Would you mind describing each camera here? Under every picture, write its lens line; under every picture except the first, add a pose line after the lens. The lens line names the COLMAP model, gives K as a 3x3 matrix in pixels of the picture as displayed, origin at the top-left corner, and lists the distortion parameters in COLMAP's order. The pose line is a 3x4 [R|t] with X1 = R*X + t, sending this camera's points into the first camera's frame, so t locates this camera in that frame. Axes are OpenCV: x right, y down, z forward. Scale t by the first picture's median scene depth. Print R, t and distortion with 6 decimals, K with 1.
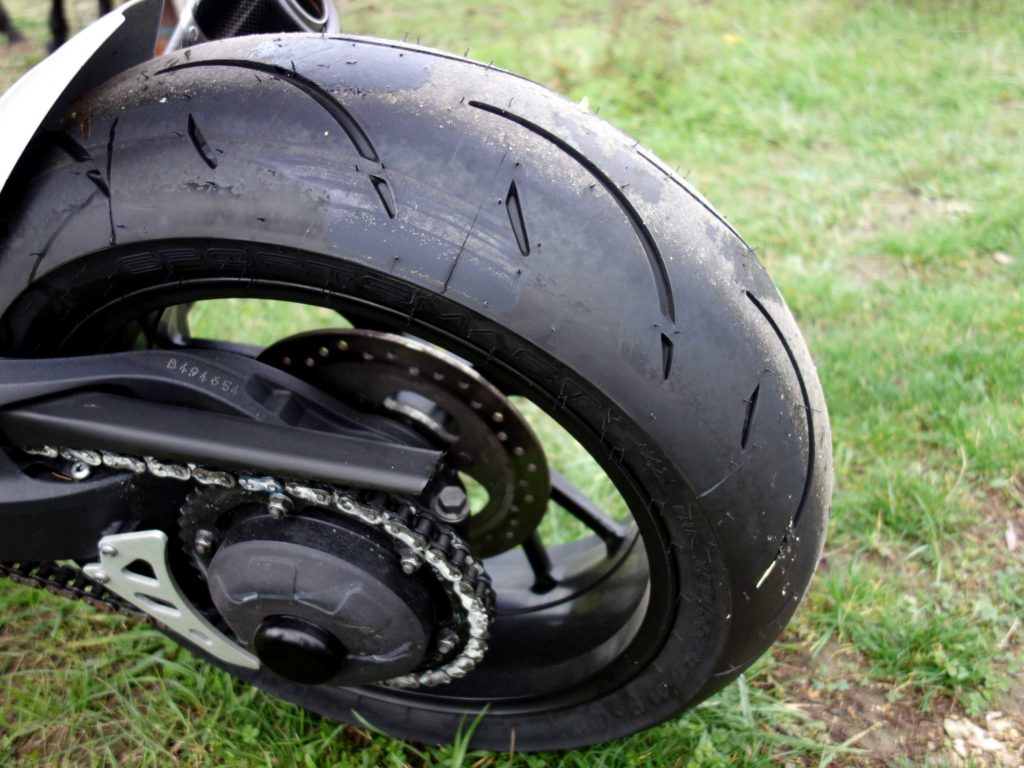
lens RADIAL K [[885.1, 0, 512.0], [0, 885.1, 384.0], [0, 0, 1]] dist [-0.004143, -0.008290]
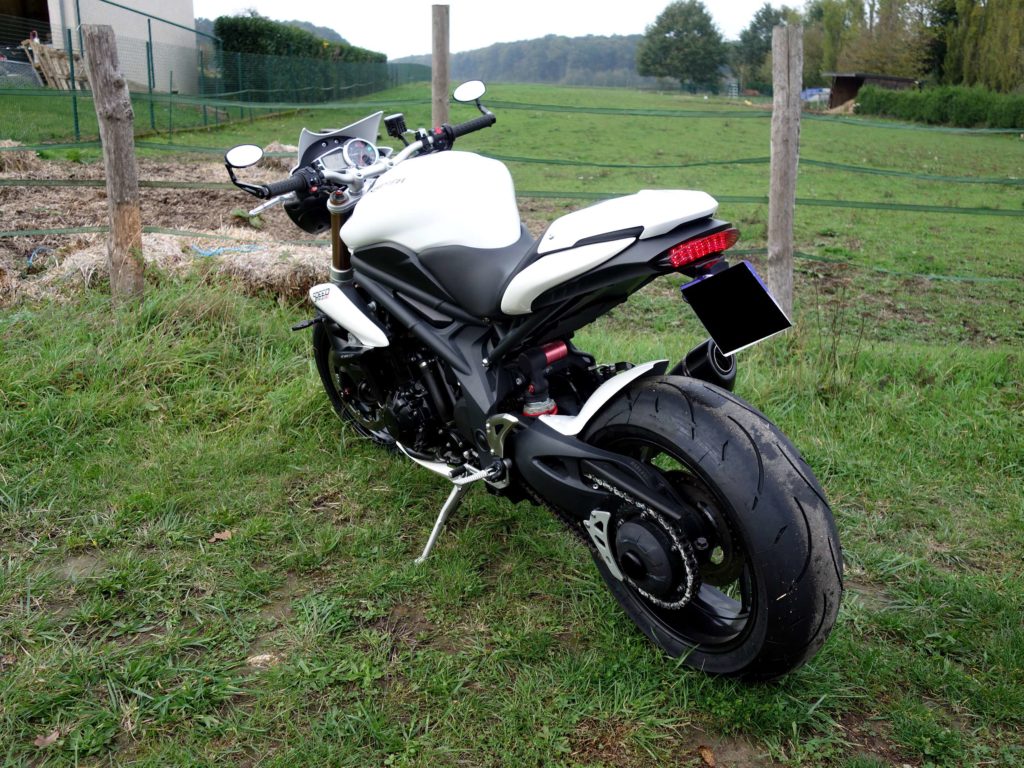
lens RADIAL K [[904.0, 0, 512.0], [0, 904.0, 384.0], [0, 0, 1]] dist [0.017311, -0.022223]
pose [[0.771034, 0.267025, -0.578103, 1.114571], [-0.386186, 0.917913, -0.091086, 0.185708], [0.506326, 0.293486, 0.810864, -1.988997]]
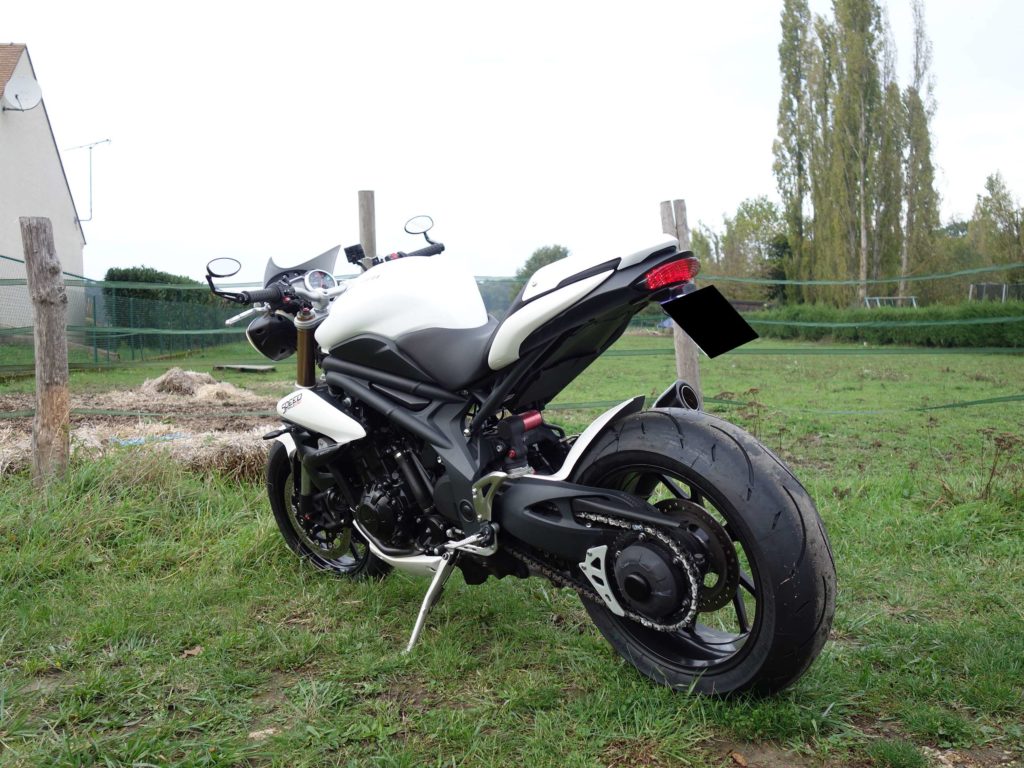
lens RADIAL K [[904.0, 0, 512.0], [0, 904.0, 384.0], [0, 0, 1]] dist [0.017311, -0.022223]
pose [[0.848925, 0.066914, -0.524260, 1.064329], [-0.293849, 0.884258, -0.362962, 1.009238], [0.439294, 0.462181, 0.770331, -2.089636]]
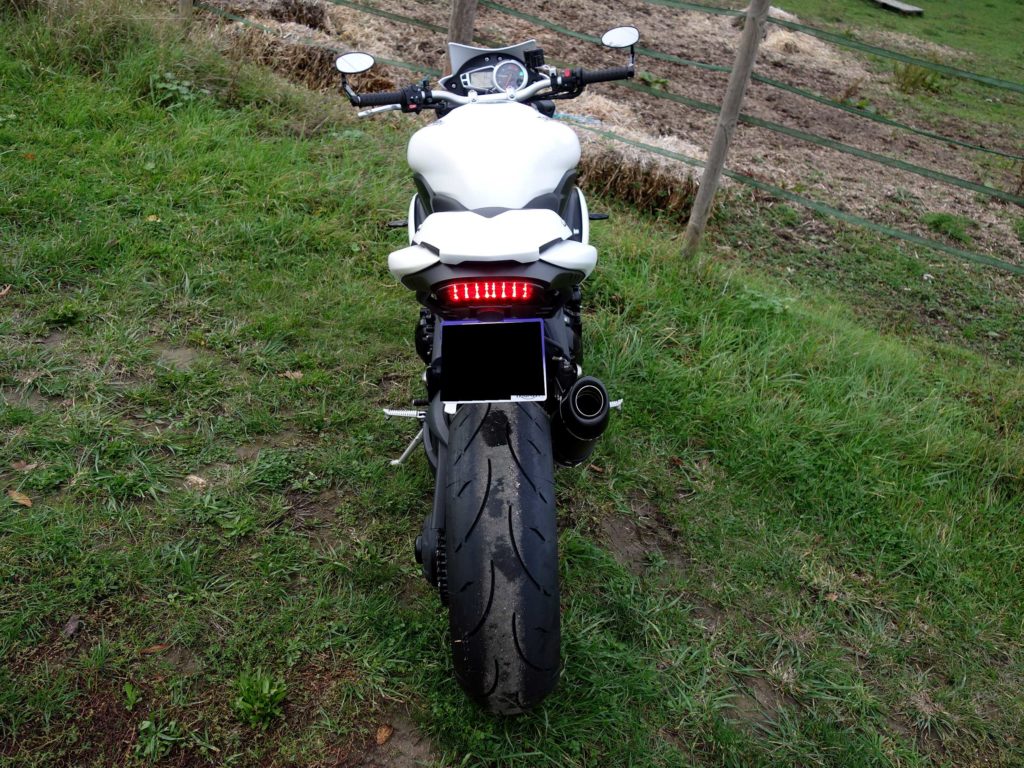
lens RADIAL K [[904.0, 0, 512.0], [0, 904.0, 384.0], [0, 0, 1]] dist [0.017311, -0.022223]
pose [[0.262995, 0.570796, -0.777834, 2.148480], [-0.638147, 0.707580, 0.303477, -1.387818], [0.723603, 0.416559, 0.550342, -0.843894]]
